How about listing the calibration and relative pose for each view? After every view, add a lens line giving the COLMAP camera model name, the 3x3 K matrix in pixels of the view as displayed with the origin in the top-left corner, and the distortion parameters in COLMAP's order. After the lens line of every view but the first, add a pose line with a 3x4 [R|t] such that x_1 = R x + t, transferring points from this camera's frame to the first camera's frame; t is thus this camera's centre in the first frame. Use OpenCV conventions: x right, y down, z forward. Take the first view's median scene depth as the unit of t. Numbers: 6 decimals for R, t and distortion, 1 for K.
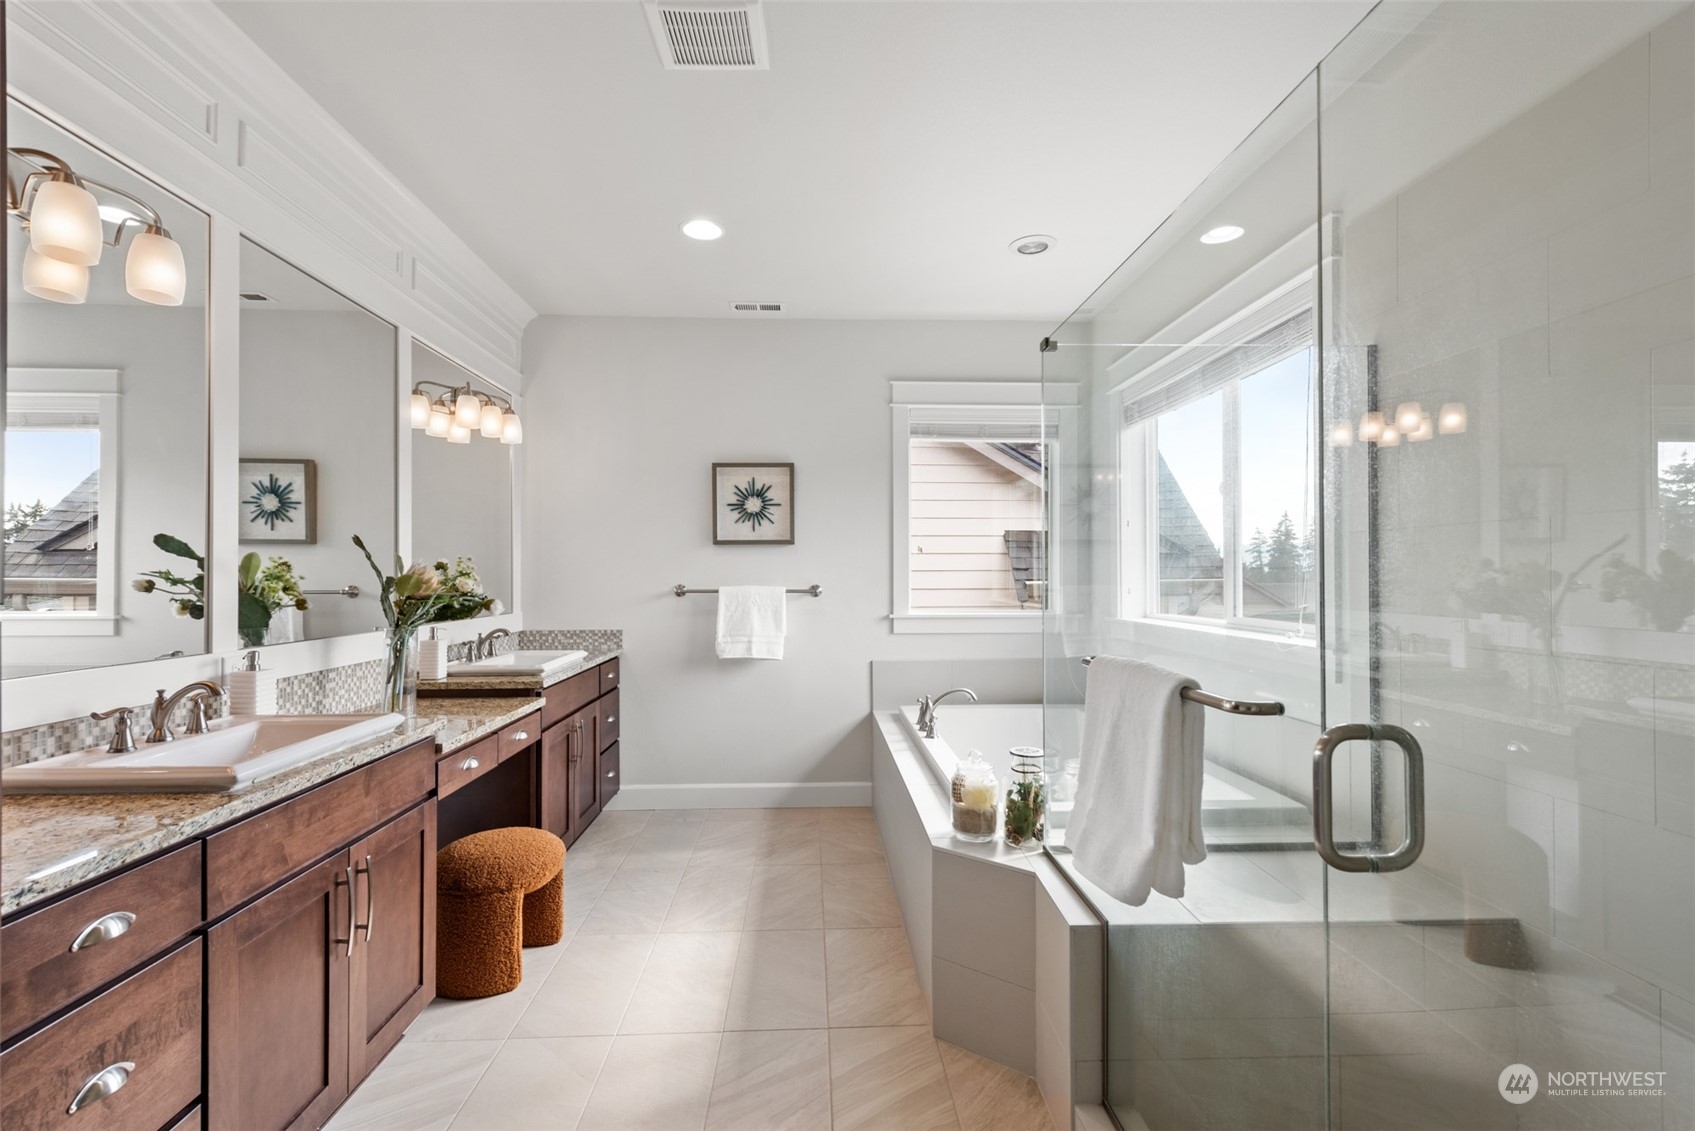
lens RADIAL K [[741.6, 0, 844.6], [0, 741.6, 573.7], [0, 0, 1]] dist [0.013998, -0.001117]
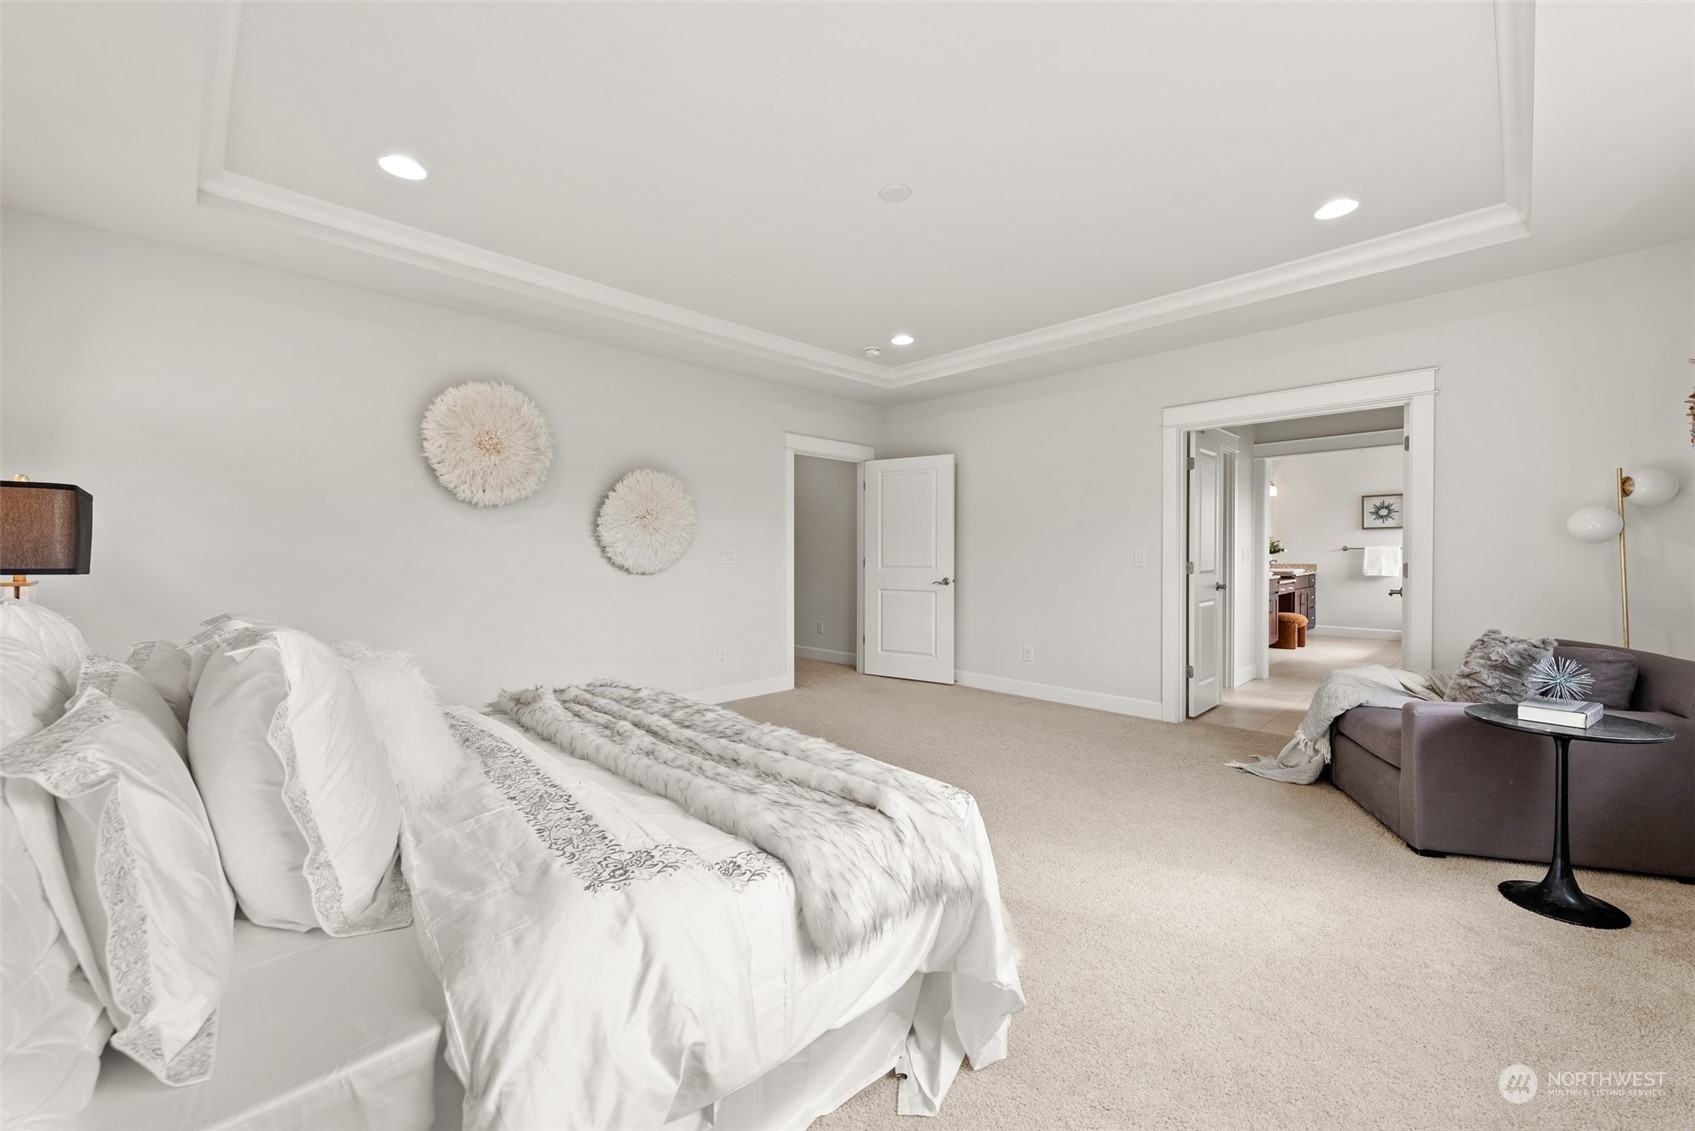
lens RADIAL K [[665.1, 0, 843.0], [0, 665.1, 563.4], [0, 0, 1]] dist [0.006149, -0.000696]
pose [[0.665076, 0.011189, -0.746691, 0.327337], [0.005863, 0.999779, 0.020203, 0.018286], [0.746752, -0.017814, 0.664864, -1.733060]]
